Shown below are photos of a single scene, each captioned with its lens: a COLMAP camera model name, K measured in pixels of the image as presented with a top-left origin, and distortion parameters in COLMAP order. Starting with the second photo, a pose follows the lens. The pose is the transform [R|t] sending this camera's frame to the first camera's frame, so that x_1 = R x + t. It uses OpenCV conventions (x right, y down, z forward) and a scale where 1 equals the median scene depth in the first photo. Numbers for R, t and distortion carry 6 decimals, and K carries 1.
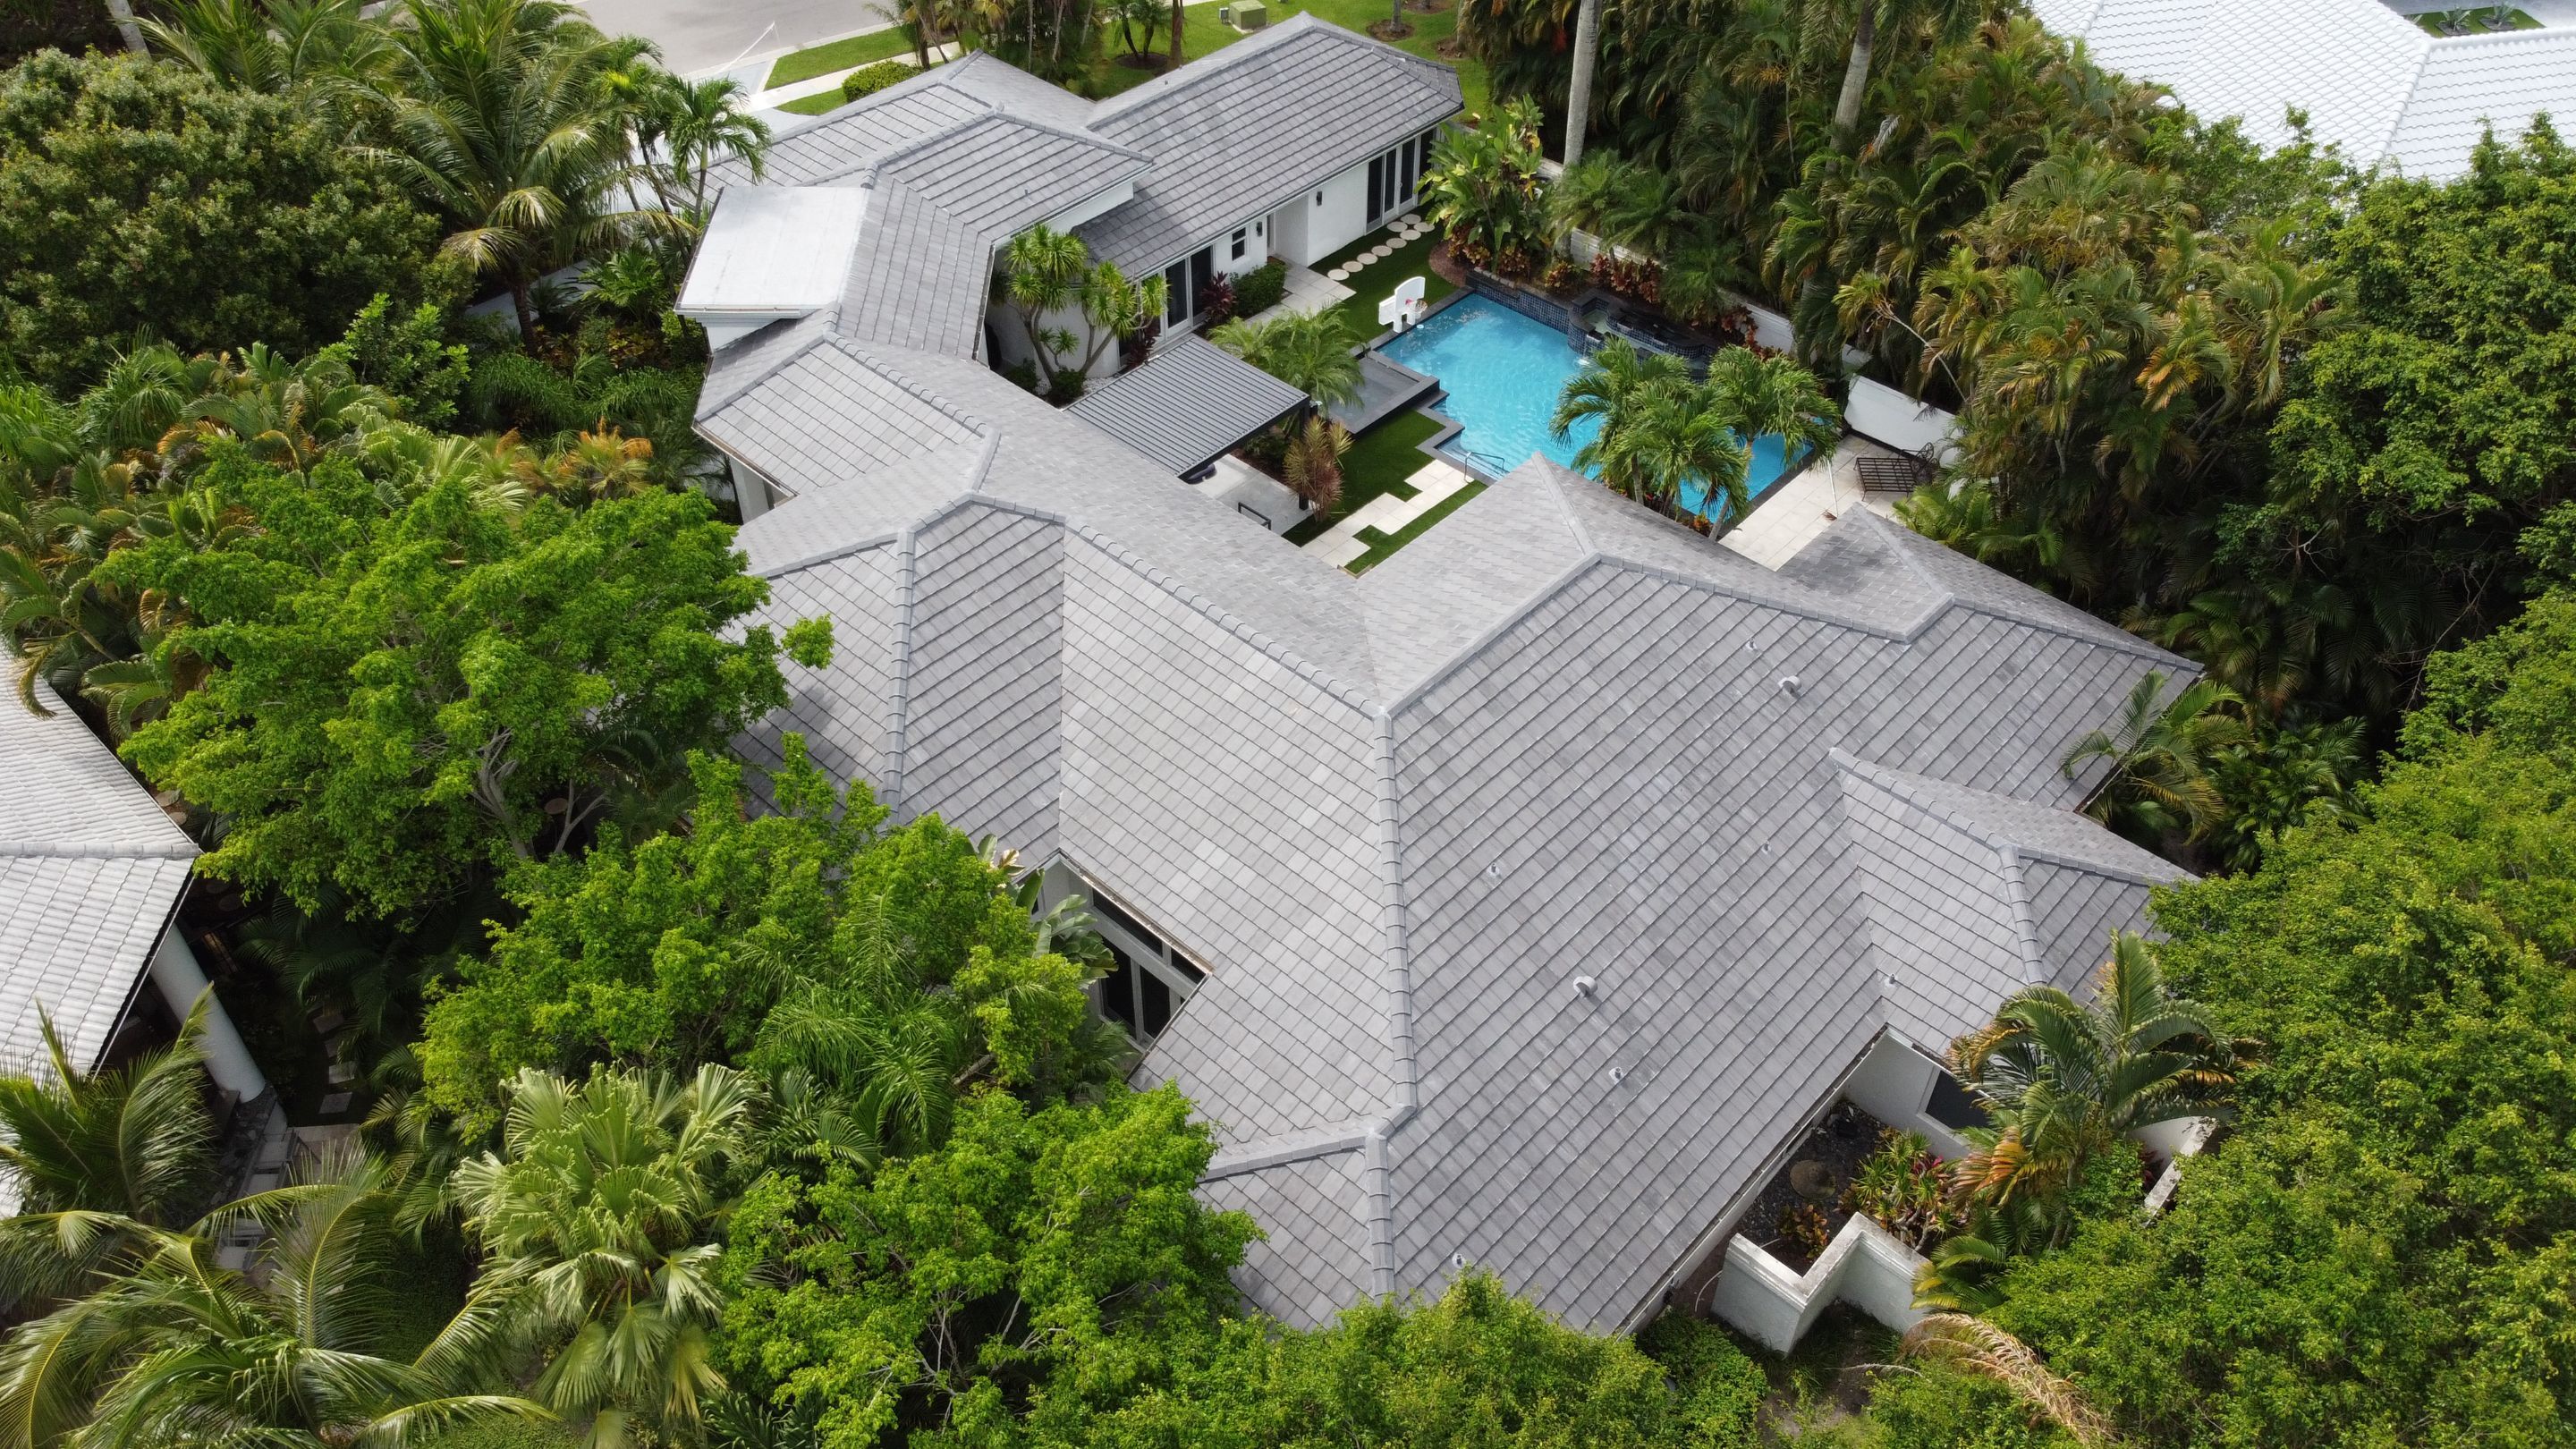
lens RADIAL K [[1957.1, 0, 1286.8], [0, 1957.1, 692.1], [0, 0, 1]] dist [0.038506, -0.126547]
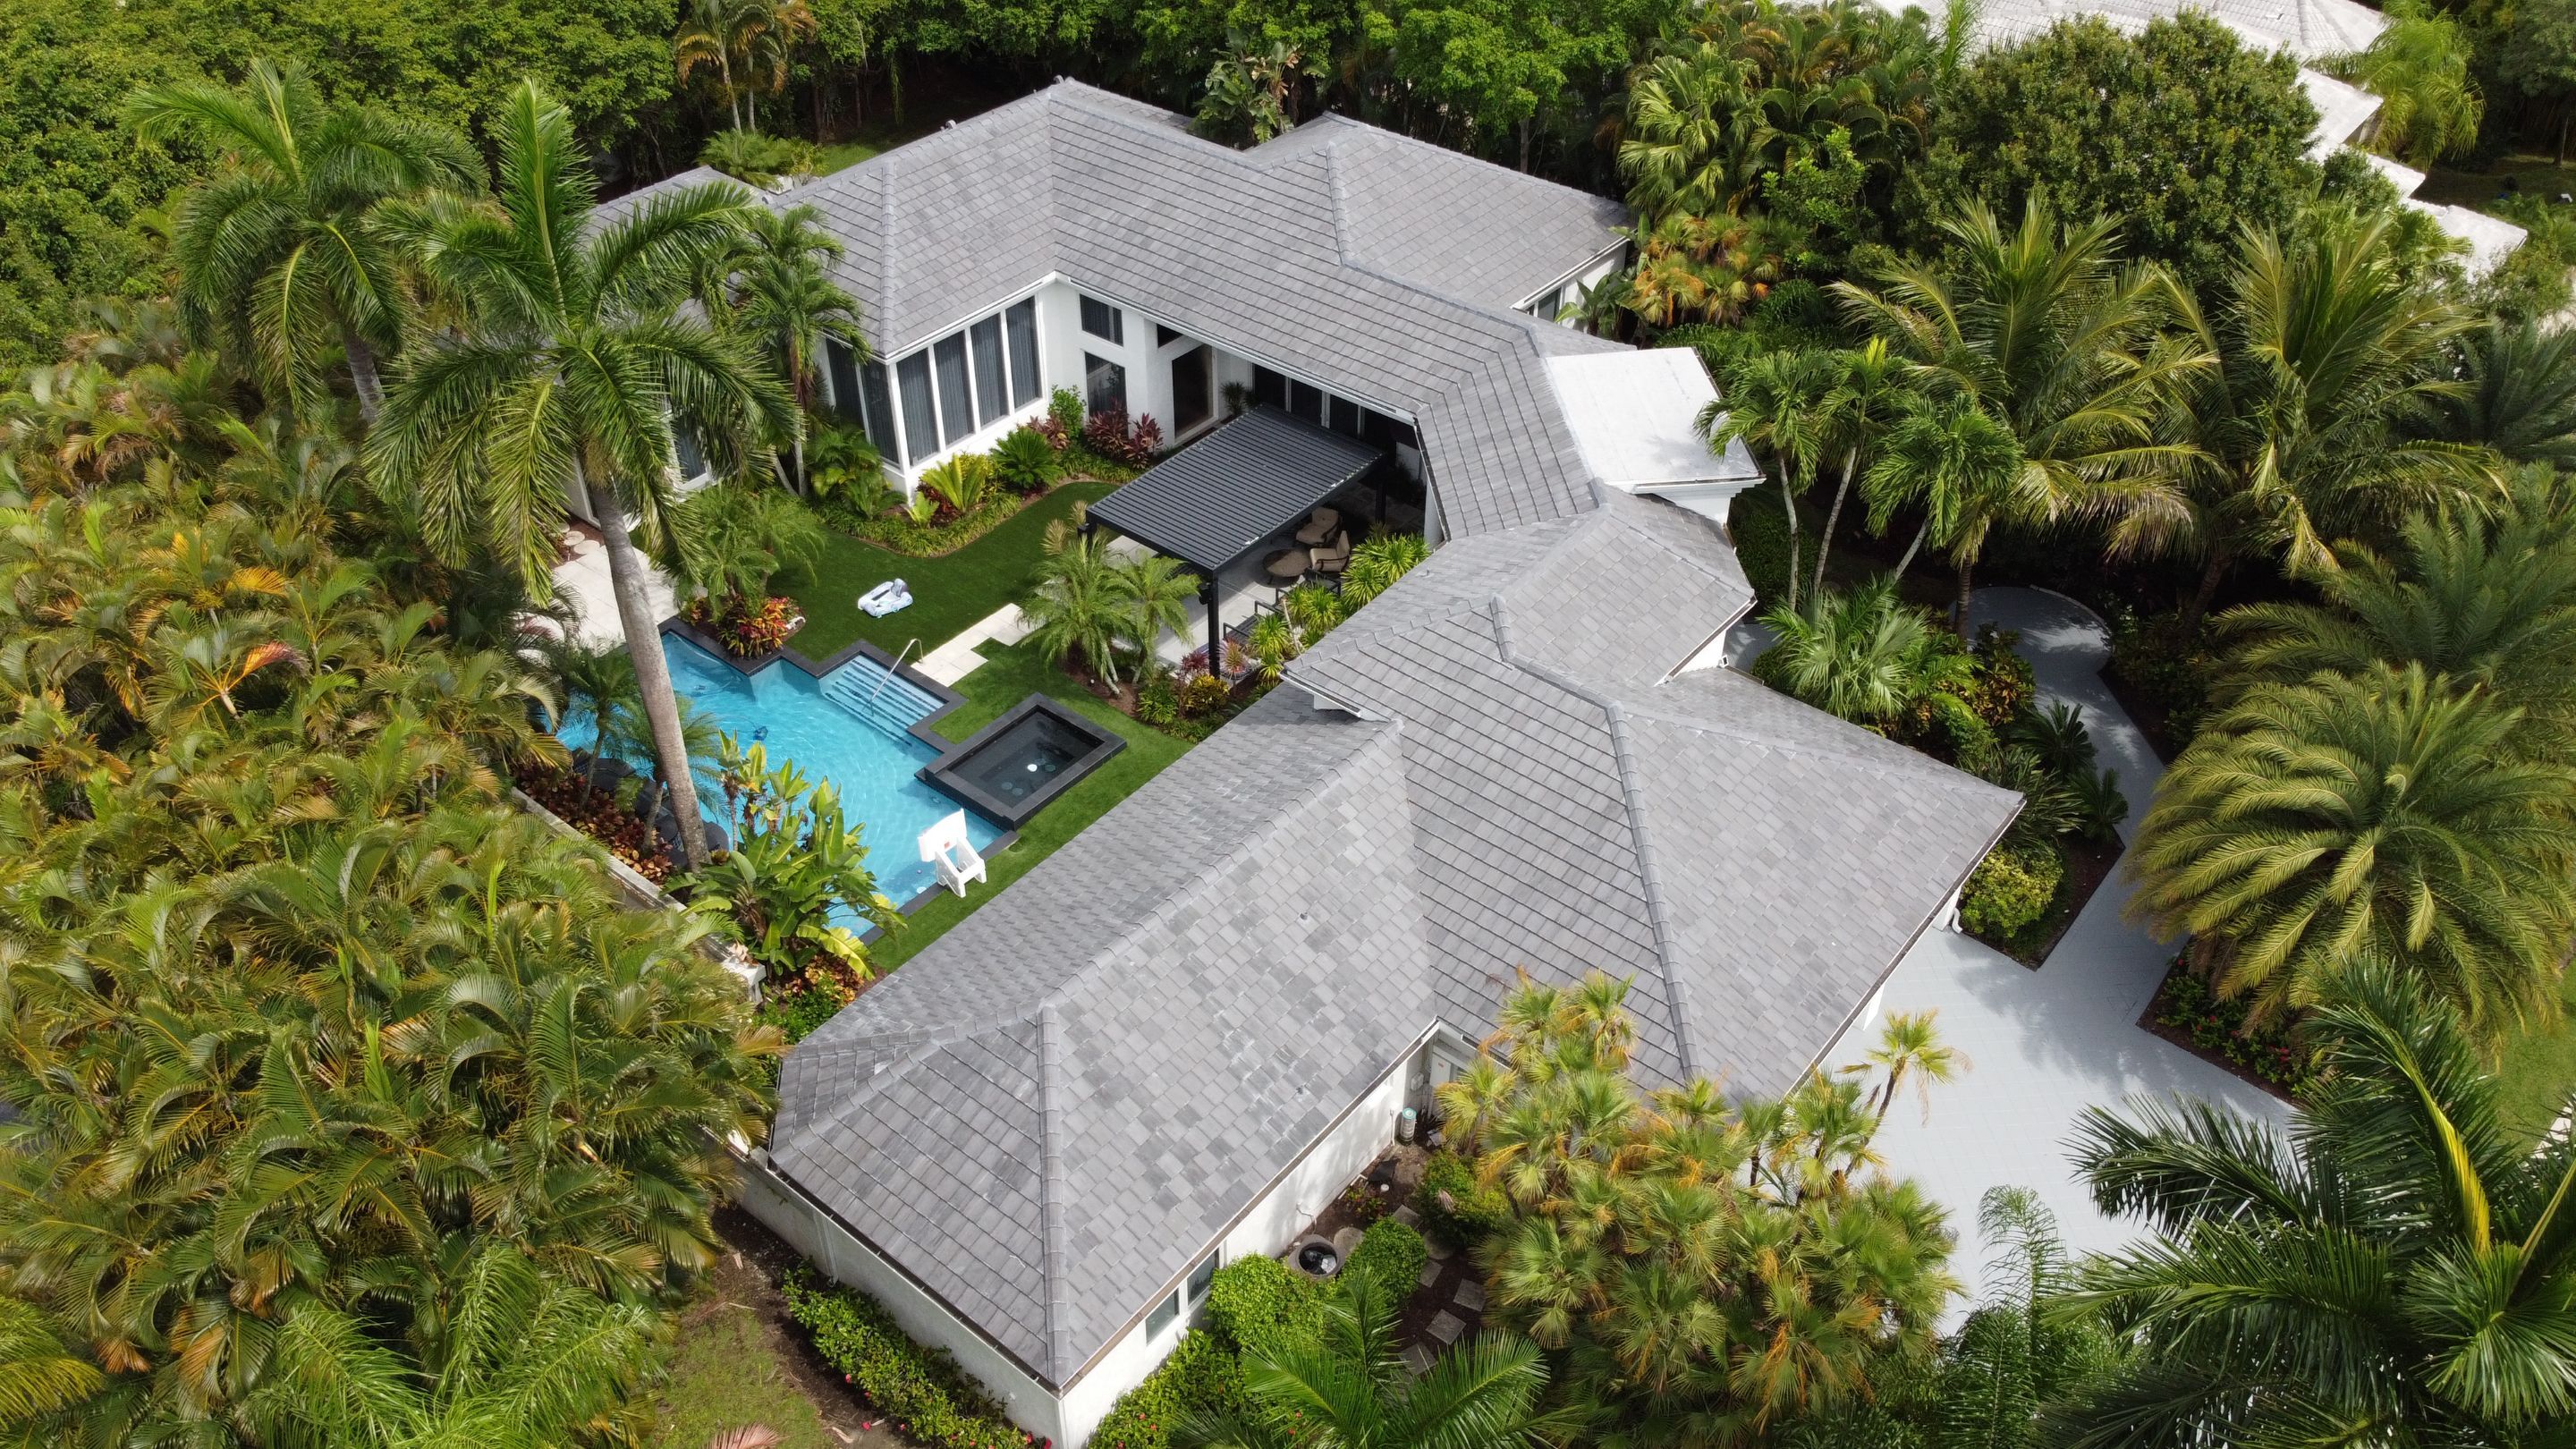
lens RADIAL K [[1960.1, 0, 1284.0], [0, 1960.1, 694.0], [0, 0, 1]] dist [0.011872, -0.034594]
pose [[-0.997782, 0.033734, -0.057389, -0.029169], [-0.050790, 0.171540, 0.983867, -1.162865], [0.043035, 0.984599, -0.169446, 1.334997]]
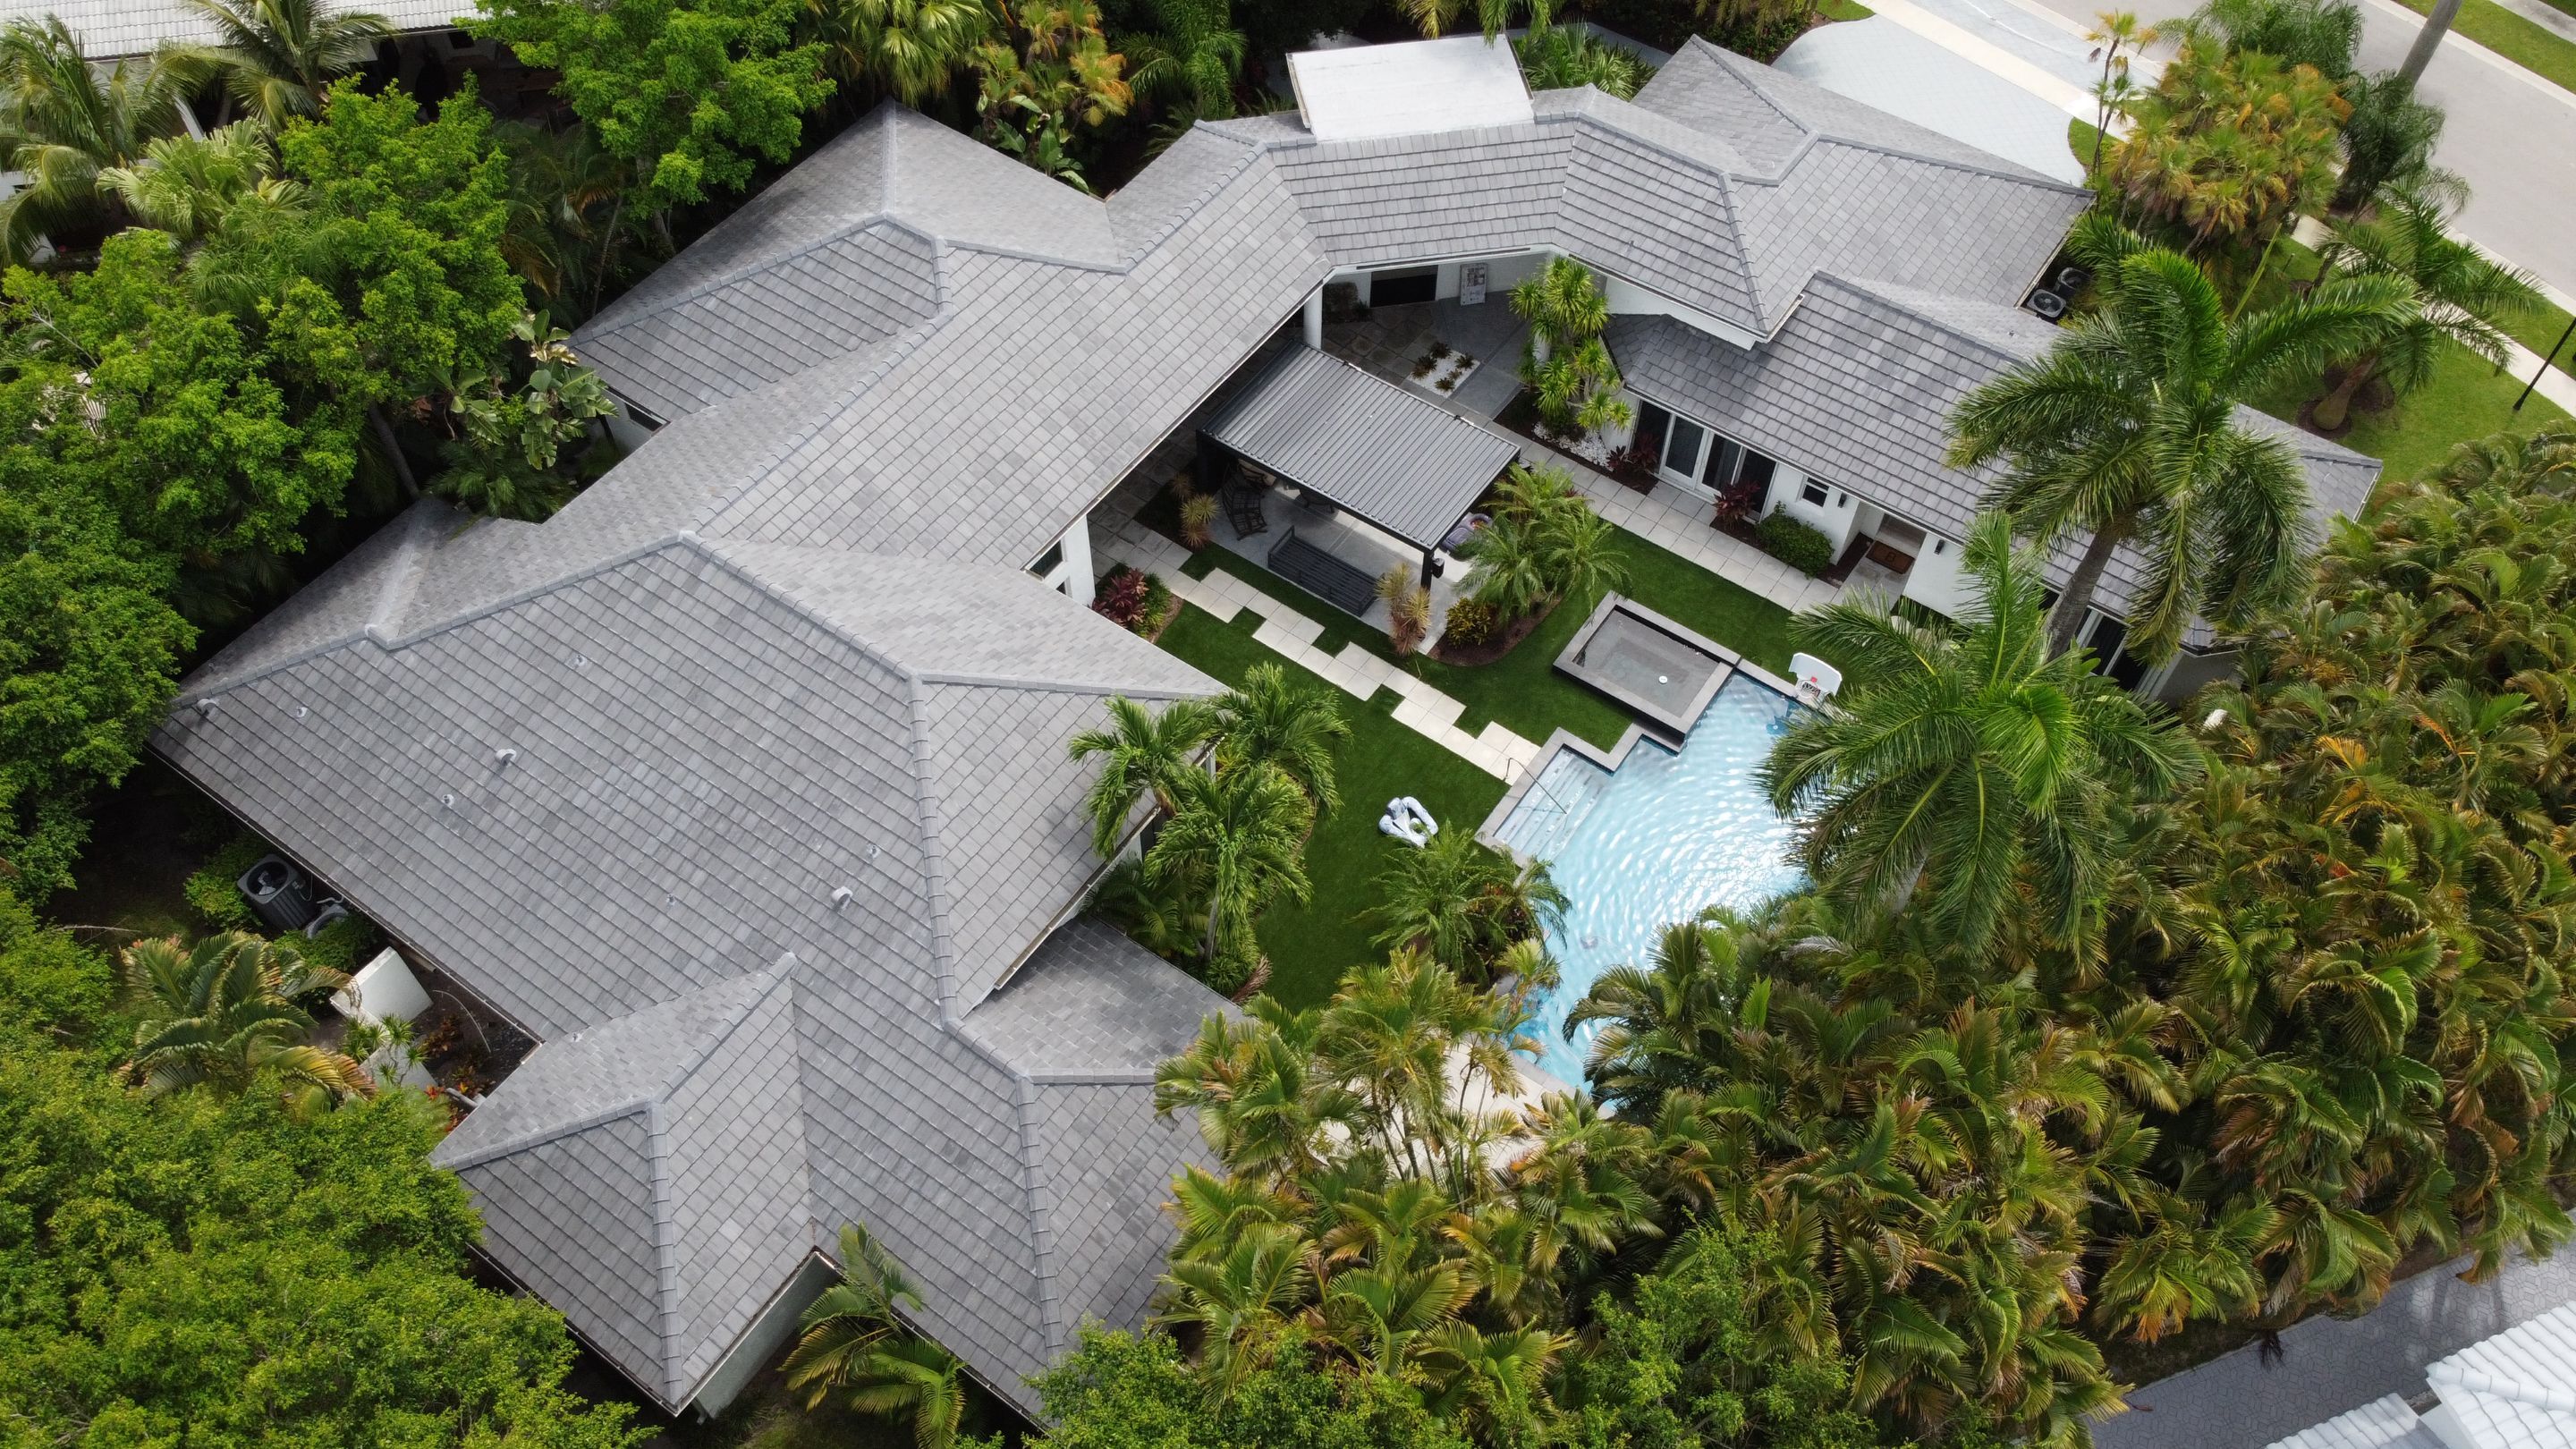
lens RADIAL K [[1960.1, 0, 1284.0], [0, 1960.1, 694.0], [0, 0, 1]] dist [0.011872, -0.034594]
pose [[0.135741, 0.789977, -0.597921, 0.652966], [-0.669787, 0.517872, 0.532159, -0.600718], [0.730040, 0.328244, 0.599413, 0.435664]]
